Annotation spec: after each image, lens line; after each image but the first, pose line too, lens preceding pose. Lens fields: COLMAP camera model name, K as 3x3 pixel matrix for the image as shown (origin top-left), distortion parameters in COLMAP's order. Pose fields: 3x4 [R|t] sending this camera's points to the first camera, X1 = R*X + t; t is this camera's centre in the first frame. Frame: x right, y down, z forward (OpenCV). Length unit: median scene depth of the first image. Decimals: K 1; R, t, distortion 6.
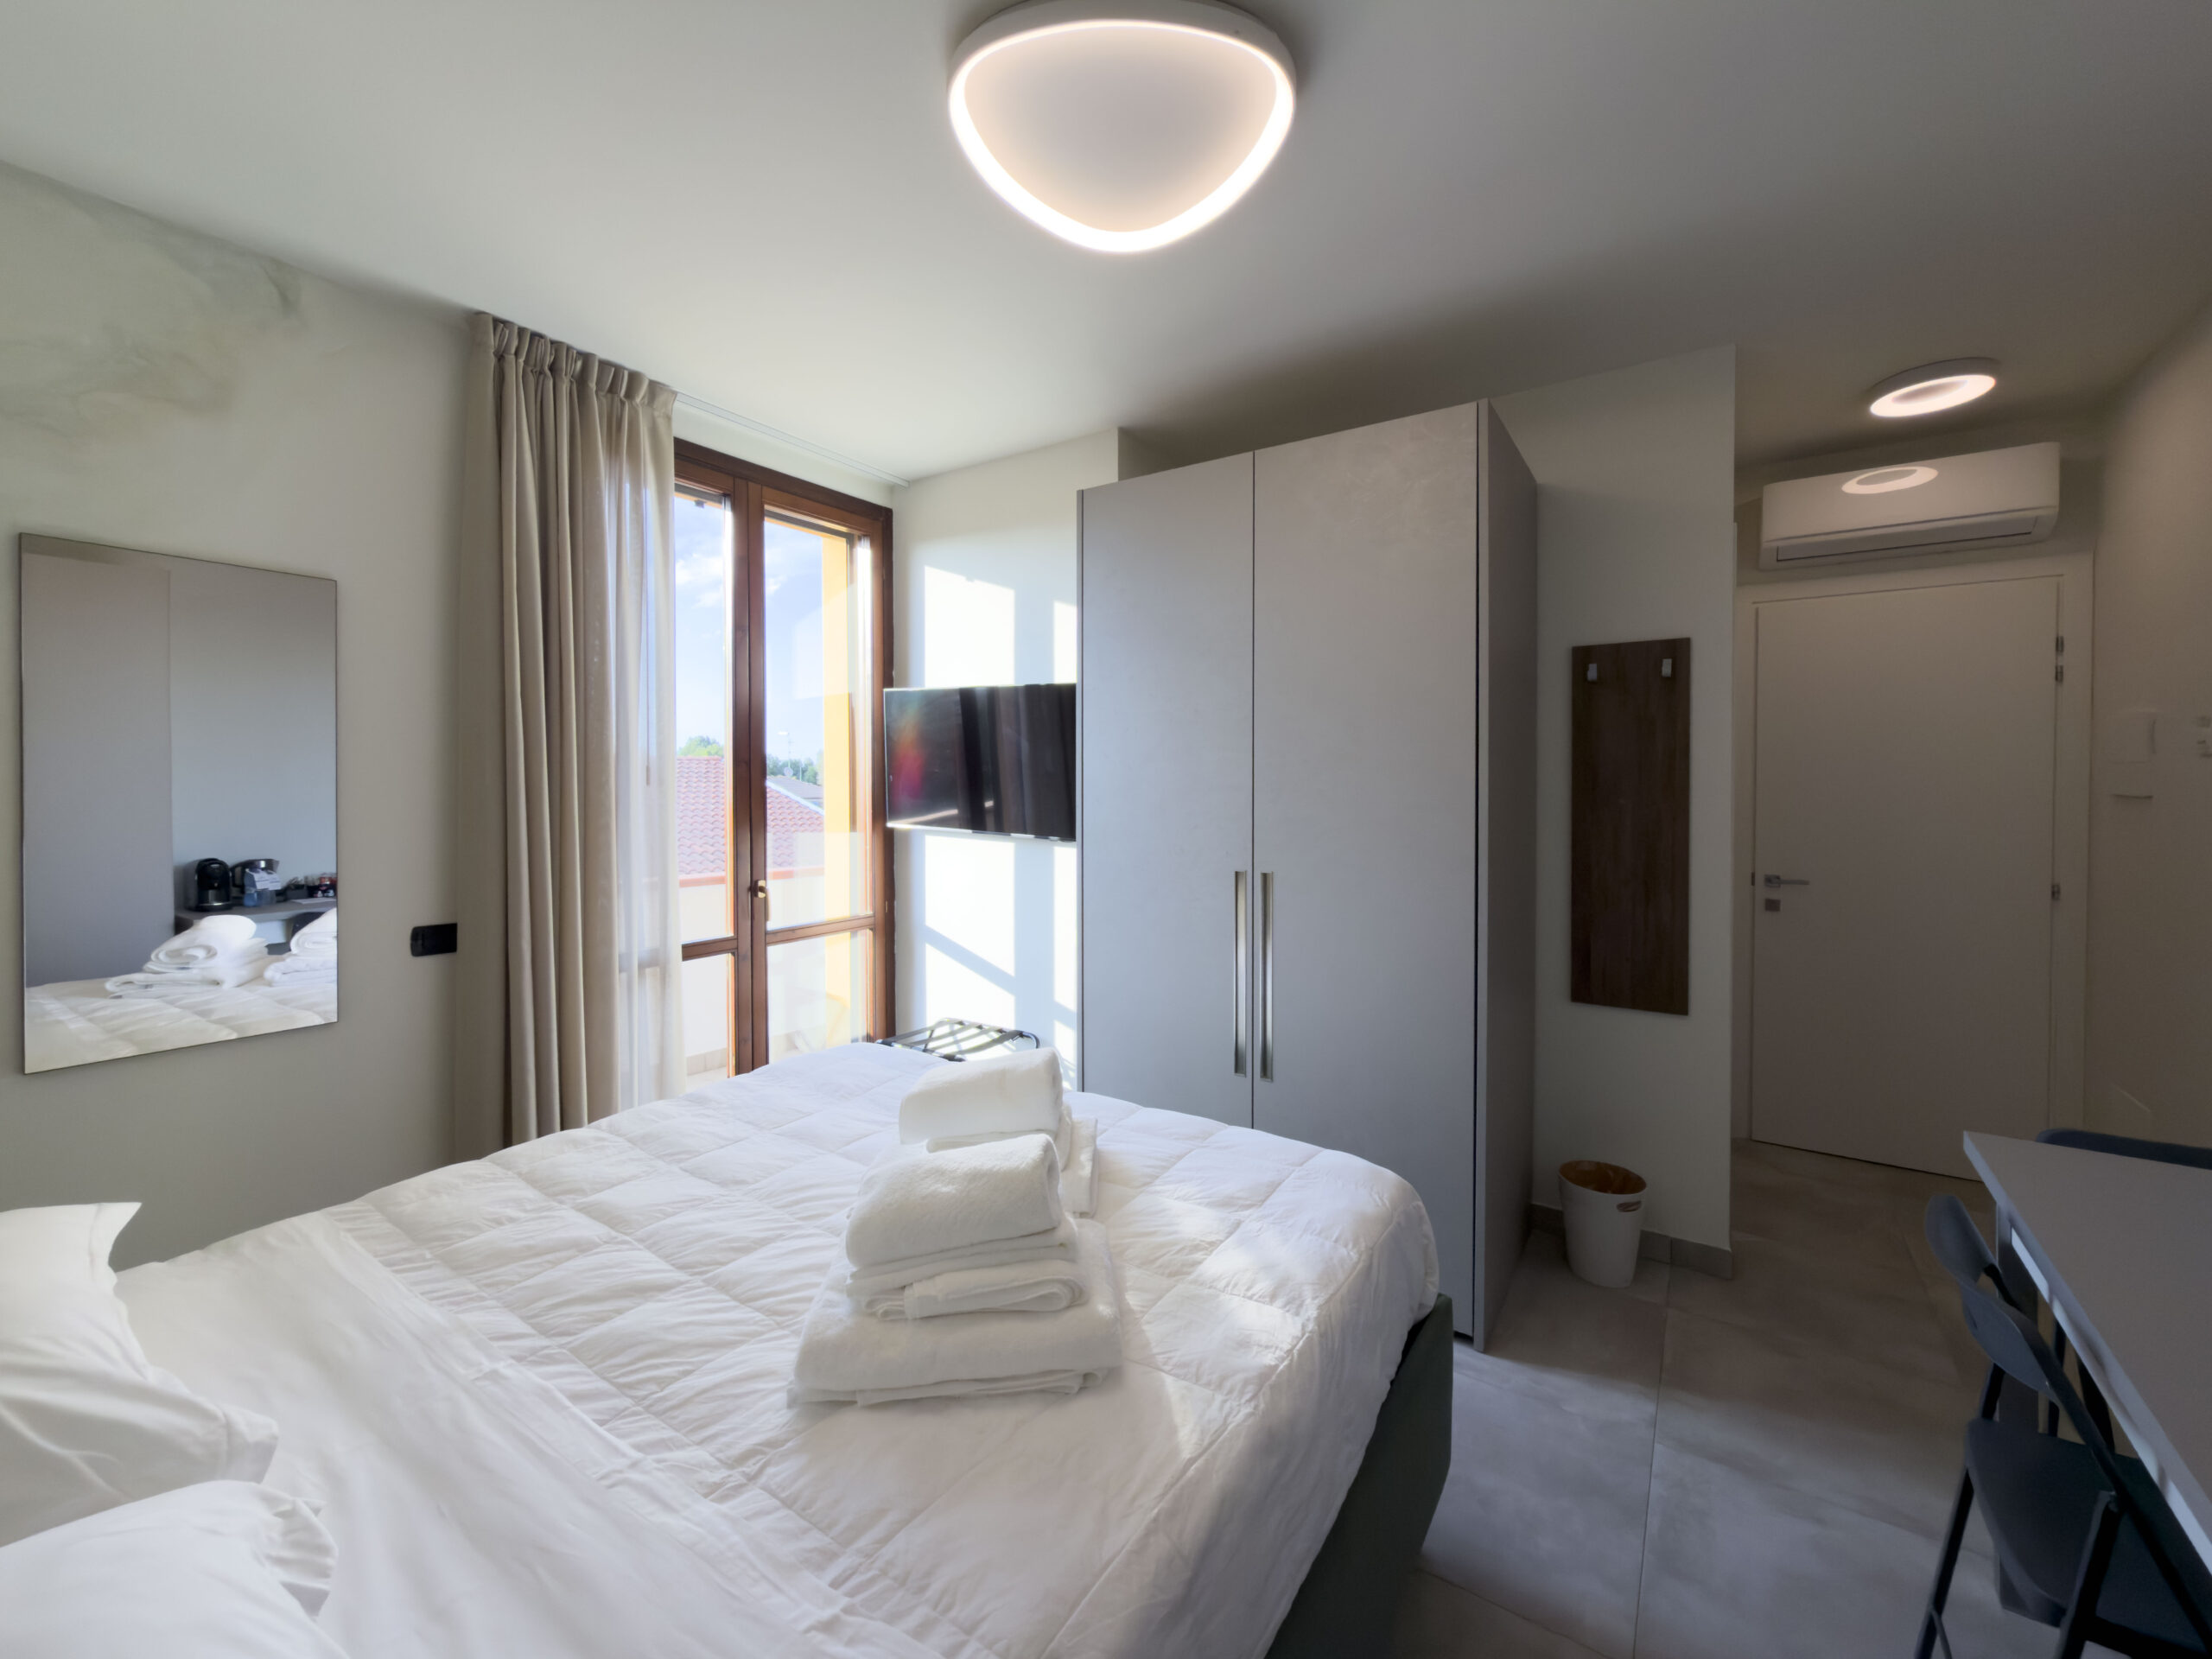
lens RADIAL K [[894.1, 0, 1111.1], [0, 894.1, 788.5], [0, 0, 1]] dist [-0.000025, -0.000117]
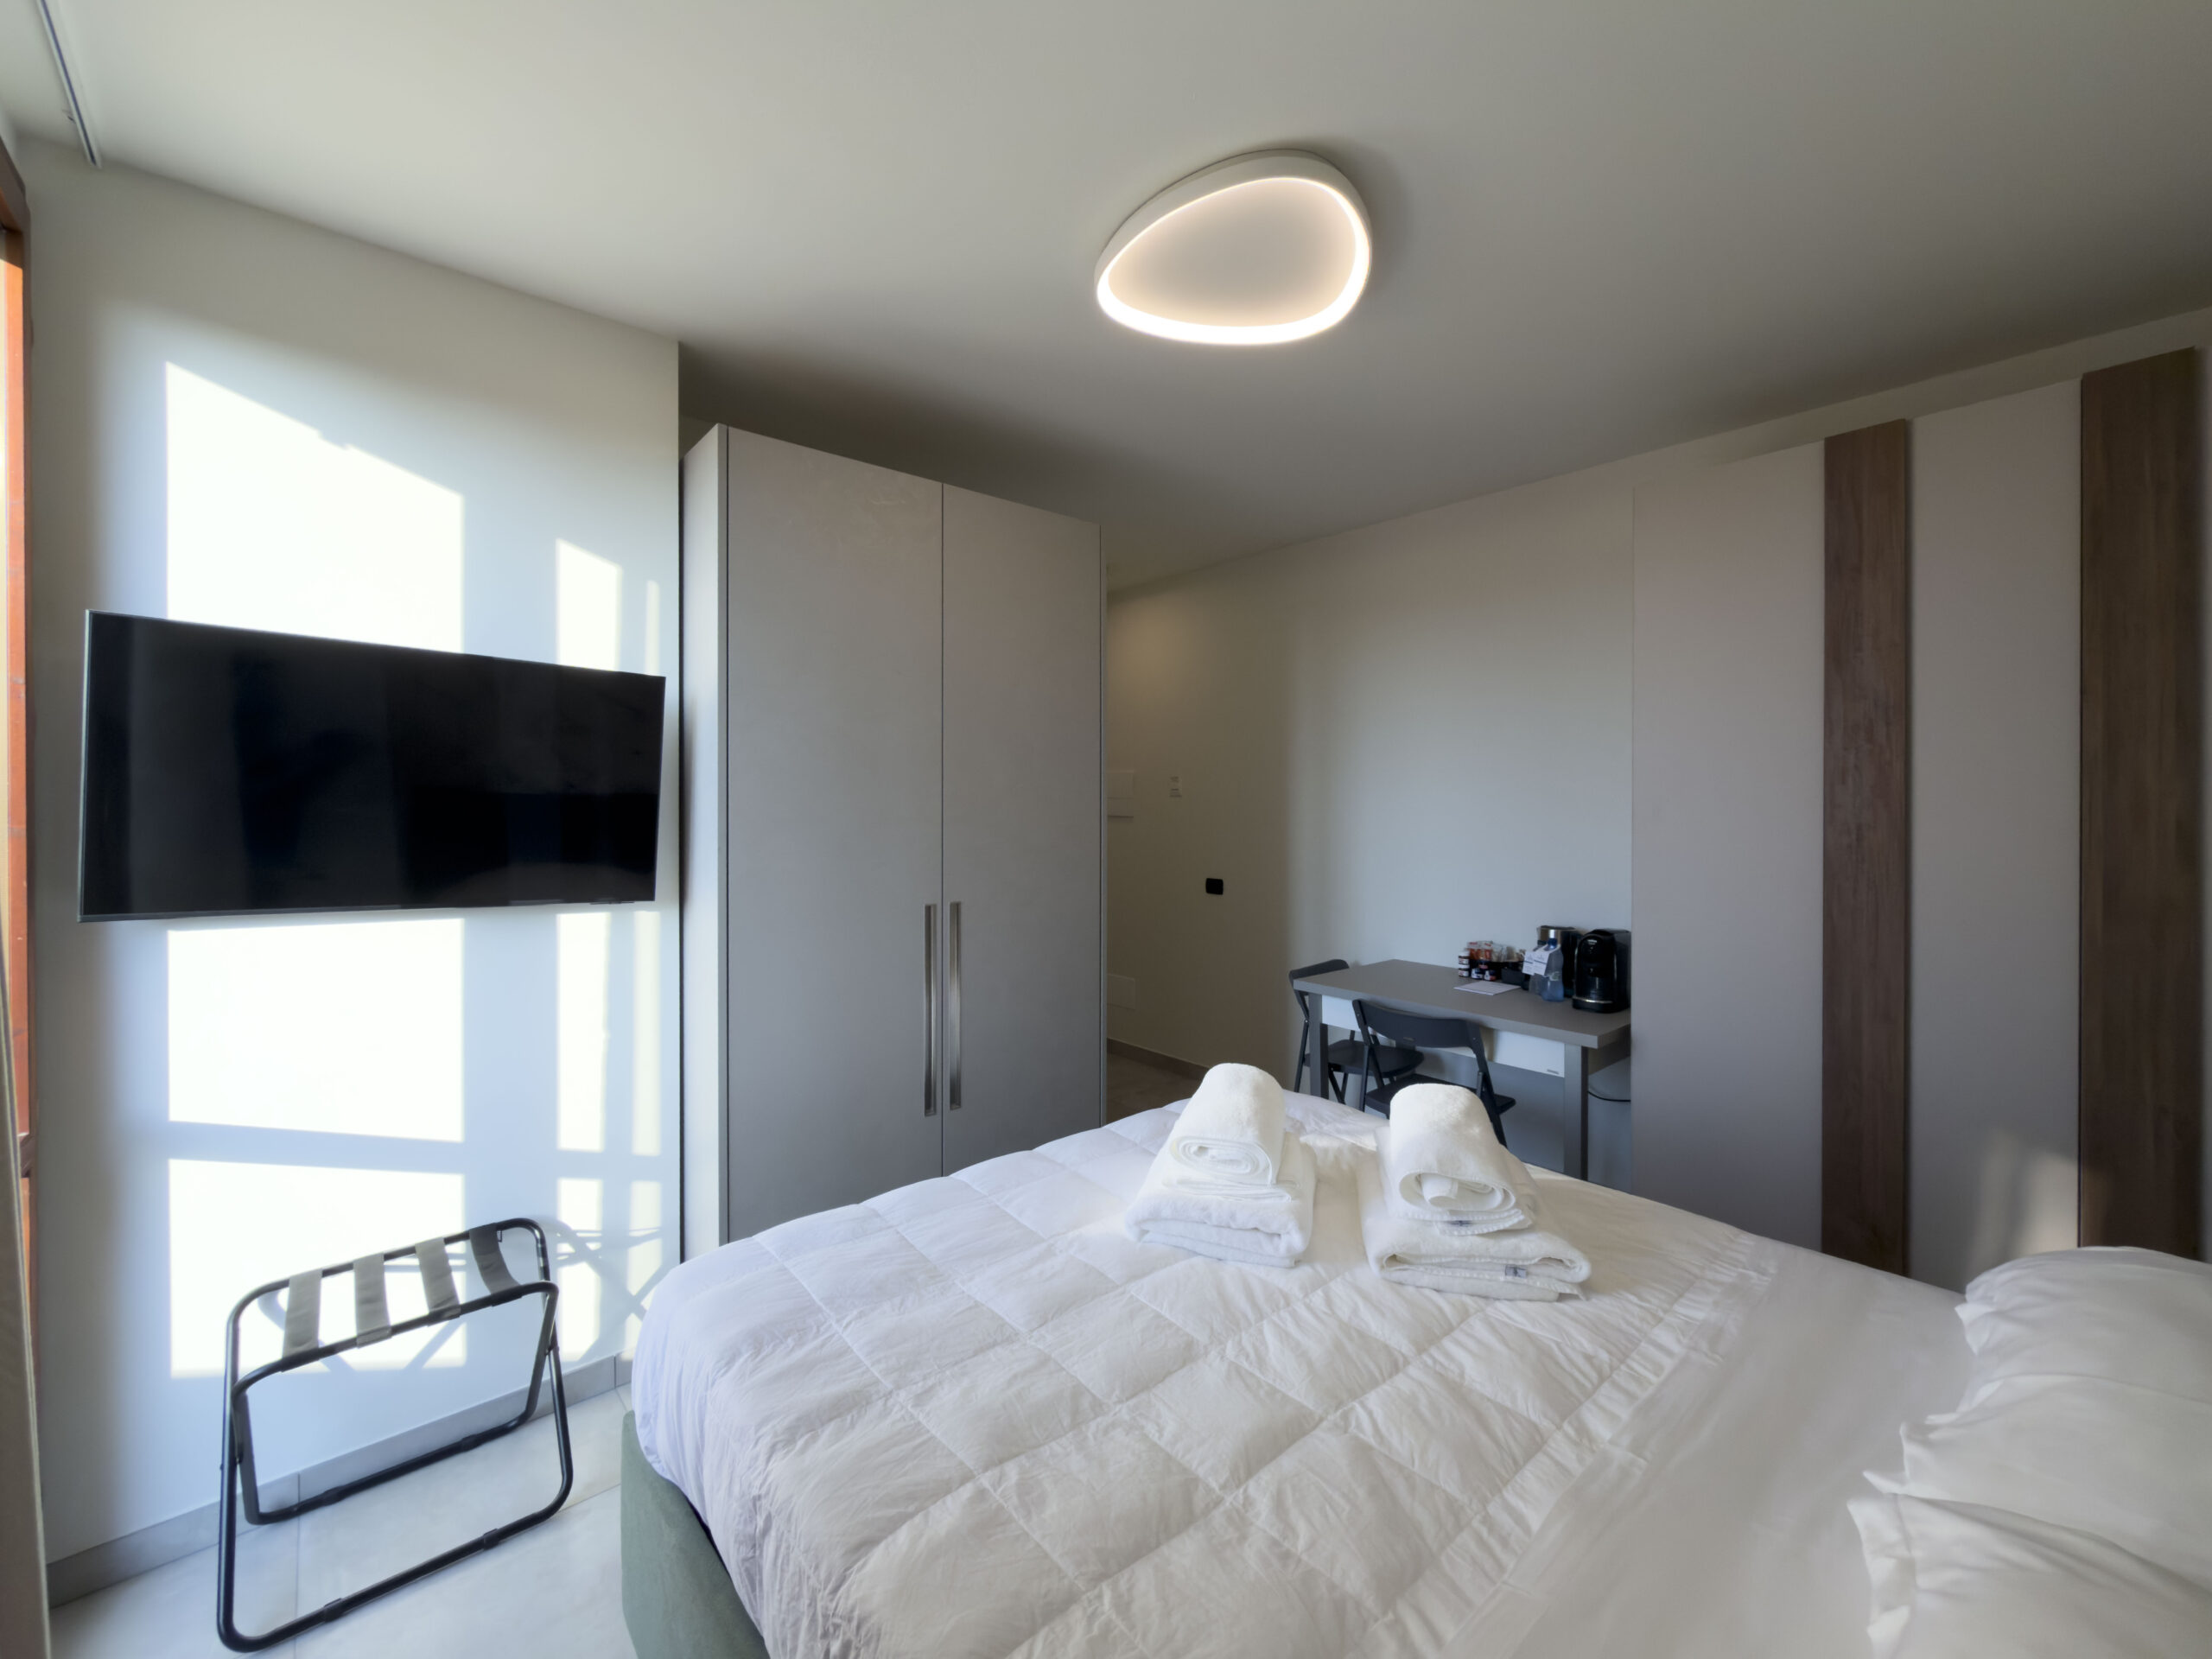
lens RADIAL K [[924.0, 0, 1093.9], [0, 924.0, 804.2], [0, 0, 1]] dist [-0.000538, -0.000083]
pose [[0.263503, -0.003803, 0.964651, -1.270472], [0.005159, 0.999983, 0.002533, -0.032299], [-0.964645, 0.004310, 0.263518, 0.914421]]
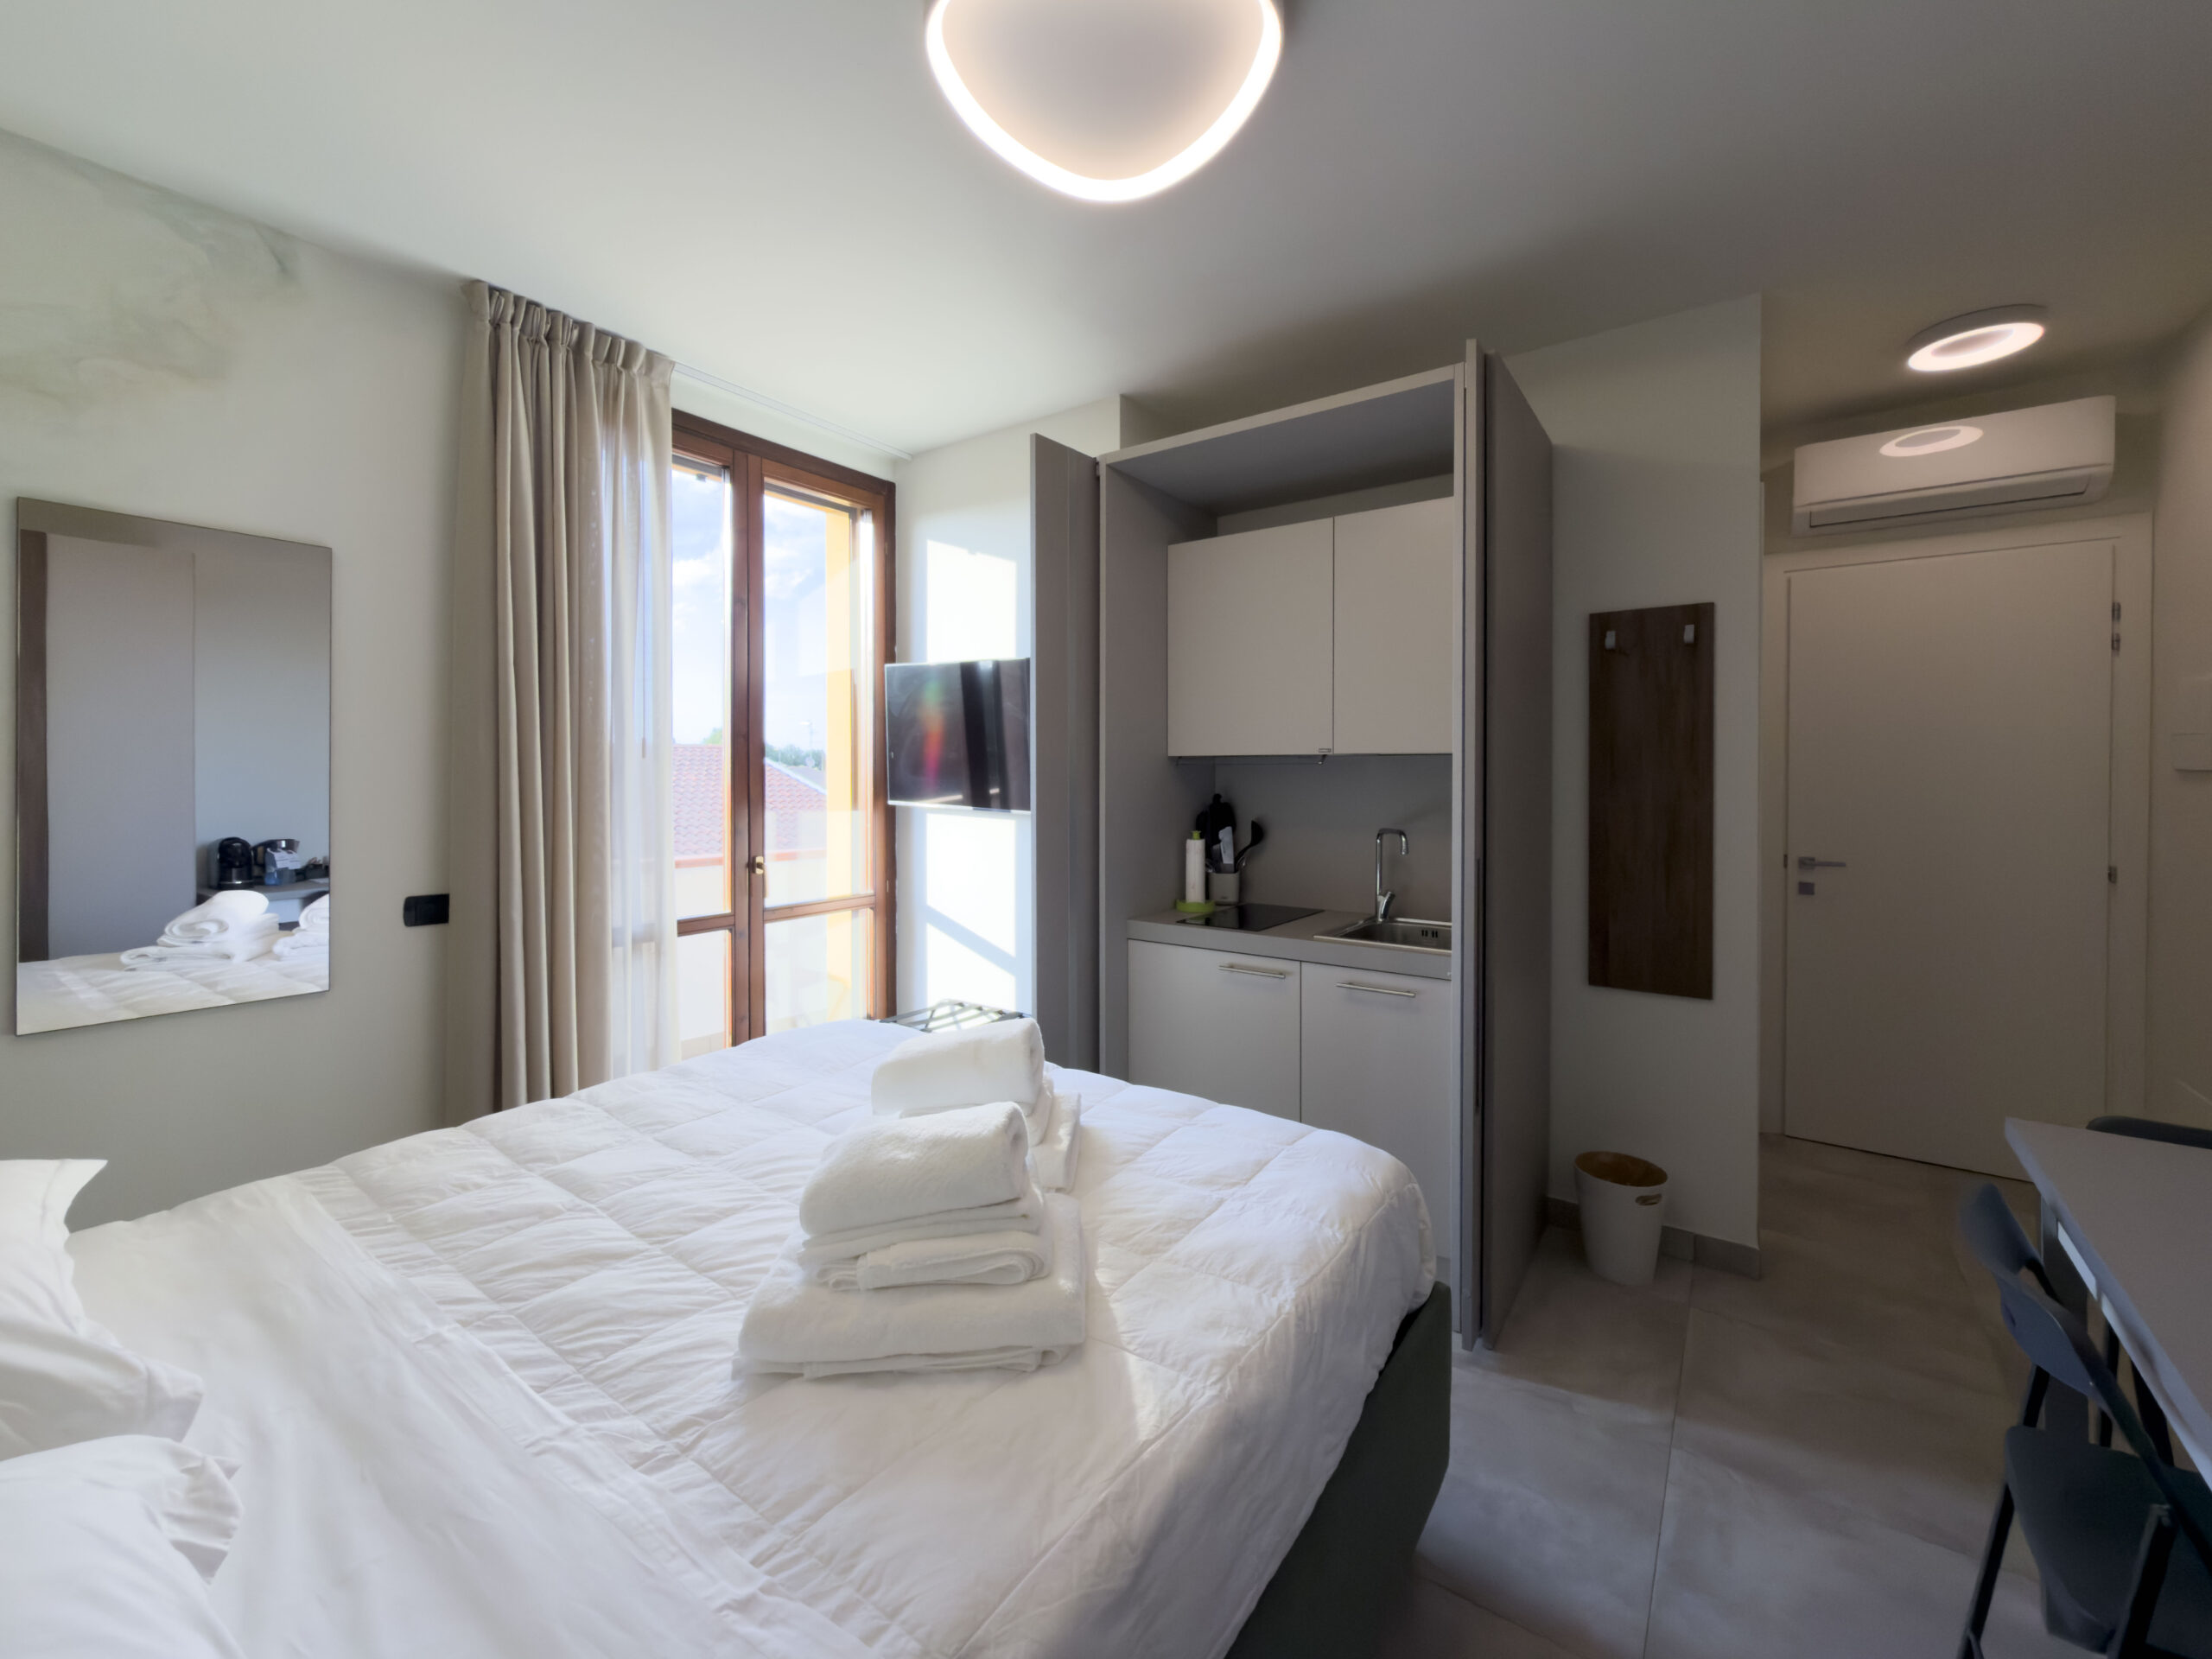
lens RADIAL K [[902.8, 0, 1104.0], [0, 902.8, 774.2], [0, 0, 1]] dist [0.000362, -0.000182]
pose [[0.999512, 0.003241, -0.031070, 0.042533], [-0.003418, 0.999978, -0.005645, 0.032864], [0.031051, 0.005749, 0.999501, 0.028388]]
